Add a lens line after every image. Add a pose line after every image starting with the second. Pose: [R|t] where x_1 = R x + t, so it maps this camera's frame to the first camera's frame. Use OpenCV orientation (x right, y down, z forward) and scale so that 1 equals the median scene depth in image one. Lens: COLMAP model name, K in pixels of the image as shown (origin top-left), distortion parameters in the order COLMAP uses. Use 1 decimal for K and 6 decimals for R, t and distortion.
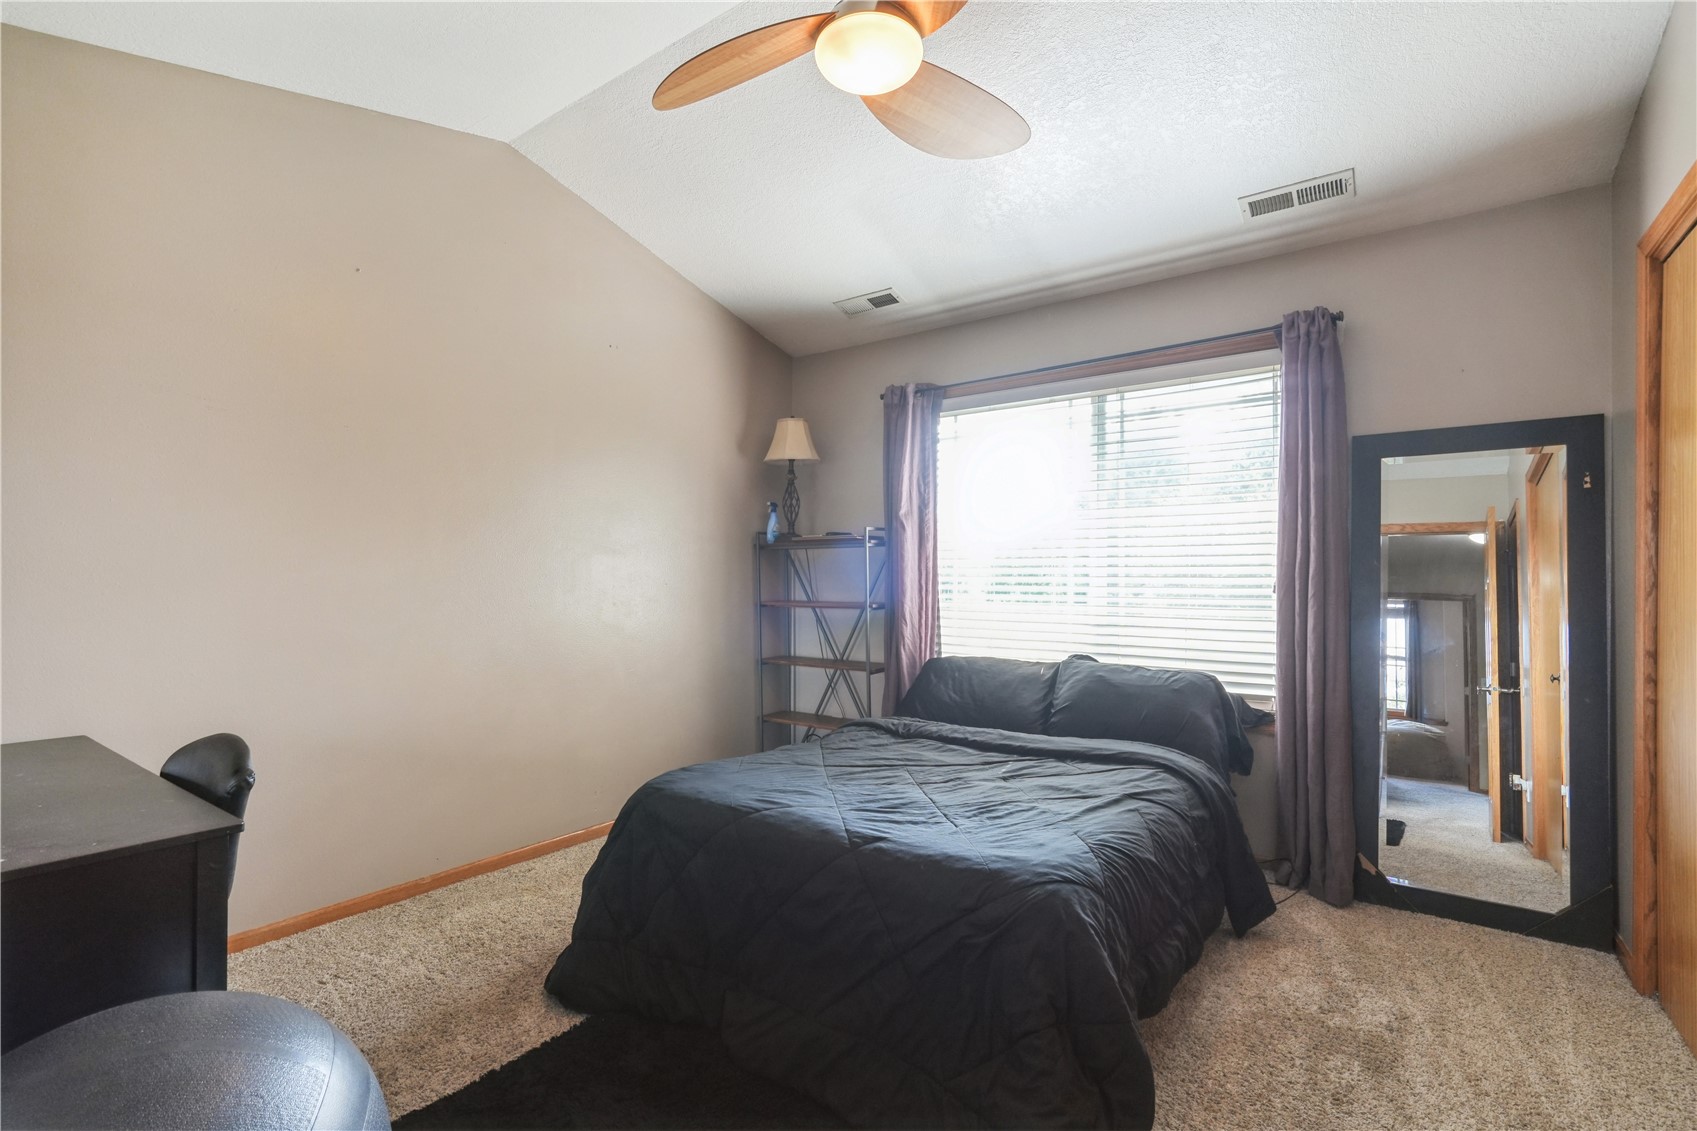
lens RADIAL K [[761.9, 0, 844.9], [0, 761.9, 579.1], [0, 0, 1]] dist [-0.011133, -0.000215]
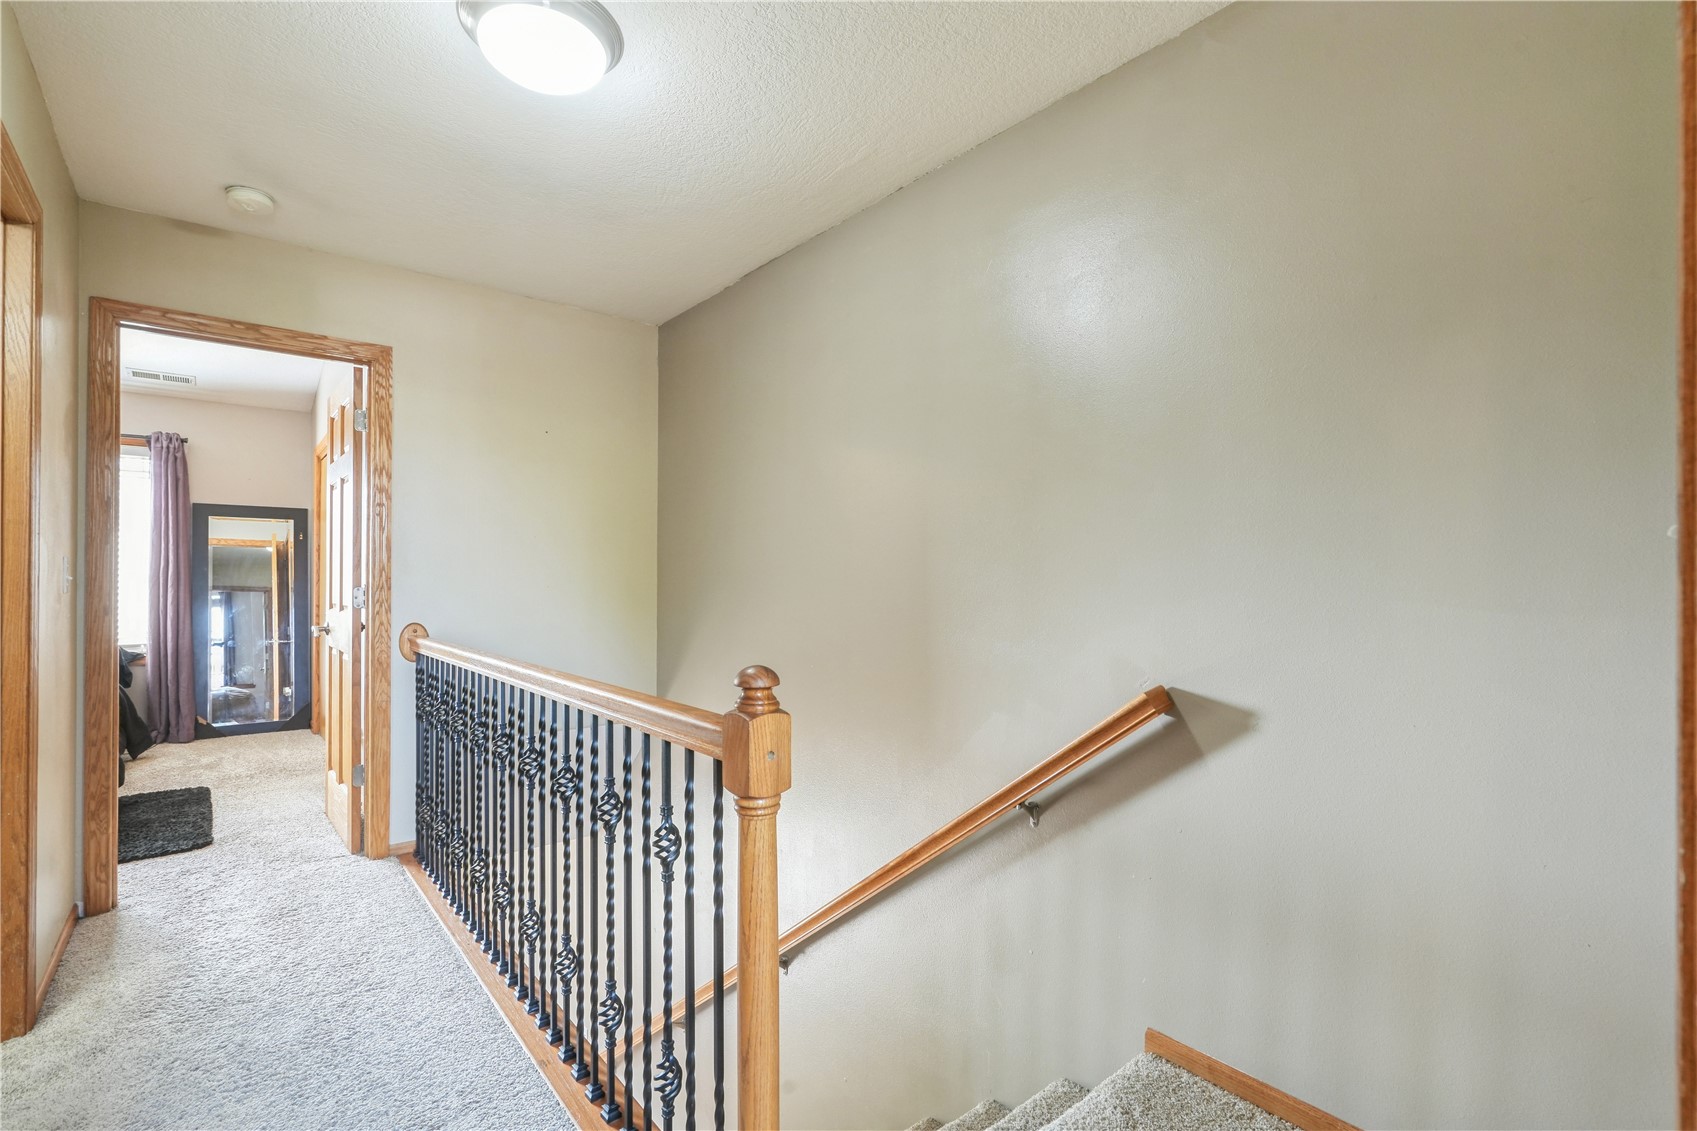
lens RADIAL K [[761.9, 0, 844.9], [0, 761.9, 579.1], [0, 0, 1]] dist [-0.011133, -0.000215]
pose [[0.245807, -0.001804, 0.969317, -0.786758], [-0.002039, 0.999995, 0.002379, -0.003980], [-0.969317, -0.002561, 0.245803, -1.082881]]
